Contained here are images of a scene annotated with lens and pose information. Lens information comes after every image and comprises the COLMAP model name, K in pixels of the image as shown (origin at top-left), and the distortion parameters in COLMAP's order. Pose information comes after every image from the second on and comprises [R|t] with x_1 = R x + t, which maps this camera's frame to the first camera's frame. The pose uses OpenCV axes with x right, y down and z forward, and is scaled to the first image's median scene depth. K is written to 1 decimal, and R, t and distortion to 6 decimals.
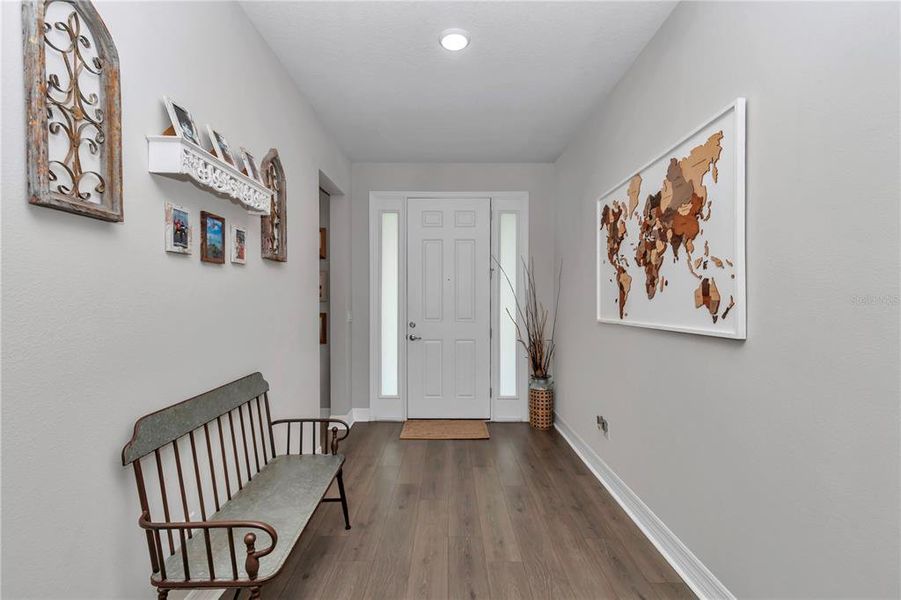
lens RADIAL K [[420.3, 0, 448.7], [0, 420.3, 300.0], [0, 0, 1]] dist [0.011295, -0.000387]
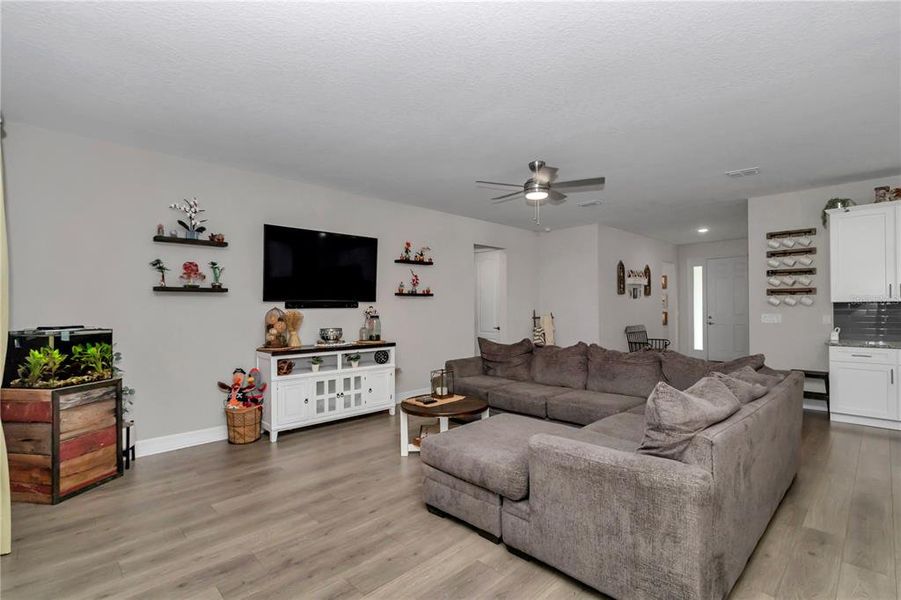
lens RADIAL K [[420.3, 0, 450.0], [0, 420.3, 303.6], [0, 0, 1]] dist [0.011295, -0.000387]
pose [[0.701418, -0.009459, -0.712688, 1.070310], [0.006267, 0.999955, -0.007103, -0.005857], [0.712723, 0.000515, 0.701446, -3.007019]]
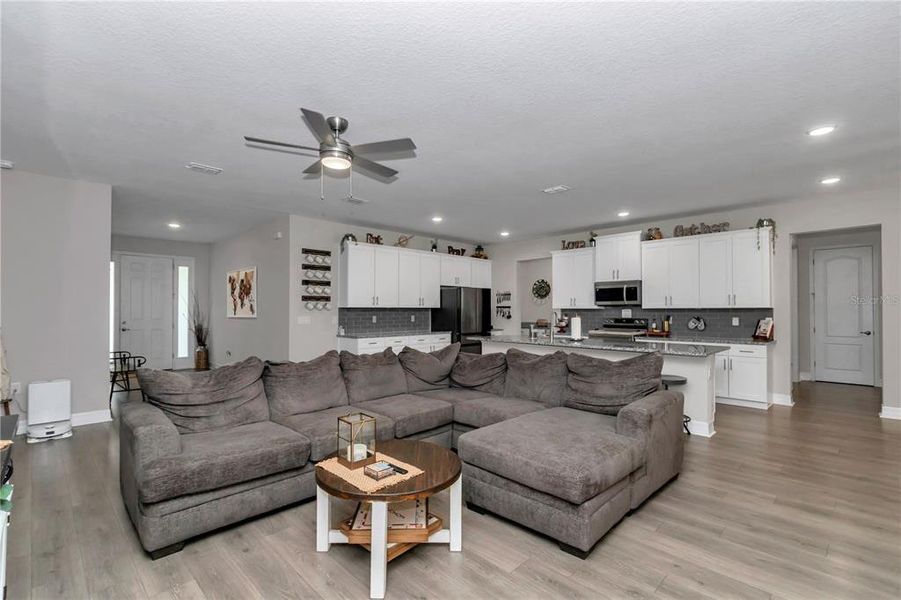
lens RADIAL K [[420.3, 0, 448.1], [0, 420.3, 307.3], [0, 0, 1]] dist [0.011295, -0.000387]
pose [[0.716758, 0.002219, 0.697318, -0.740456], [-0.000347, 0.999996, -0.002825, -0.007434], [-0.697322, 0.001783, 0.716756, -2.744714]]
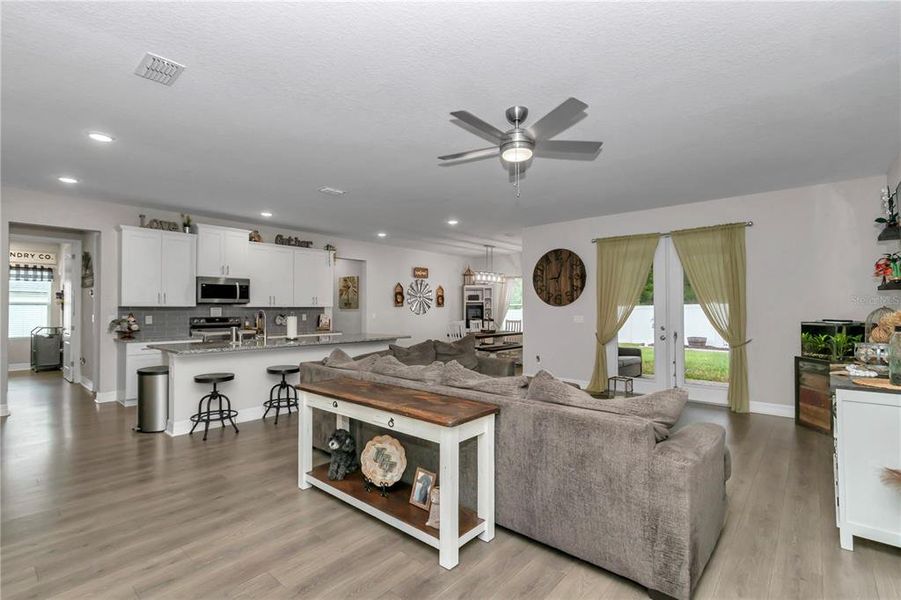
lens RADIAL K [[420.3, 0, 448.6], [0, 420.3, 299.6], [0, 0, 1]] dist [0.011295, -0.000387]
pose [[-0.754842, 0.012063, 0.655795, -0.745911], [-0.002438, 0.999772, -0.021196, -0.000068], [-0.655902, -0.017599, -0.754641, -0.199141]]
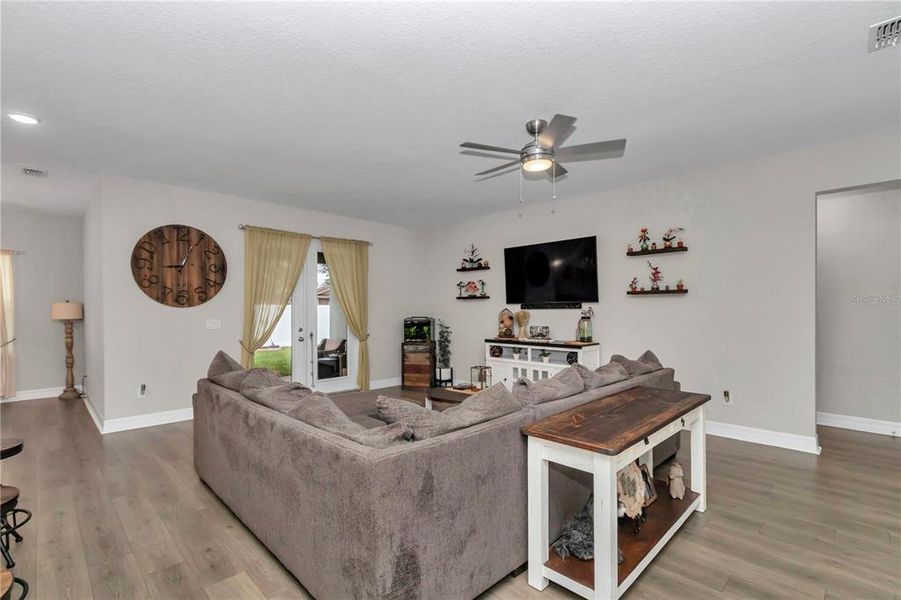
lens RADIAL K [[420.3, 0, 455.6], [0, 420.3, 304.6], [0, 0, 1]] dist [0.011295, -0.000387]
pose [[-0.706954, -0.007649, -0.707218, 1.226853], [0.004579, 0.999871, -0.015391, 0.008692], [0.707245, -0.014119, -0.706828, -0.524936]]
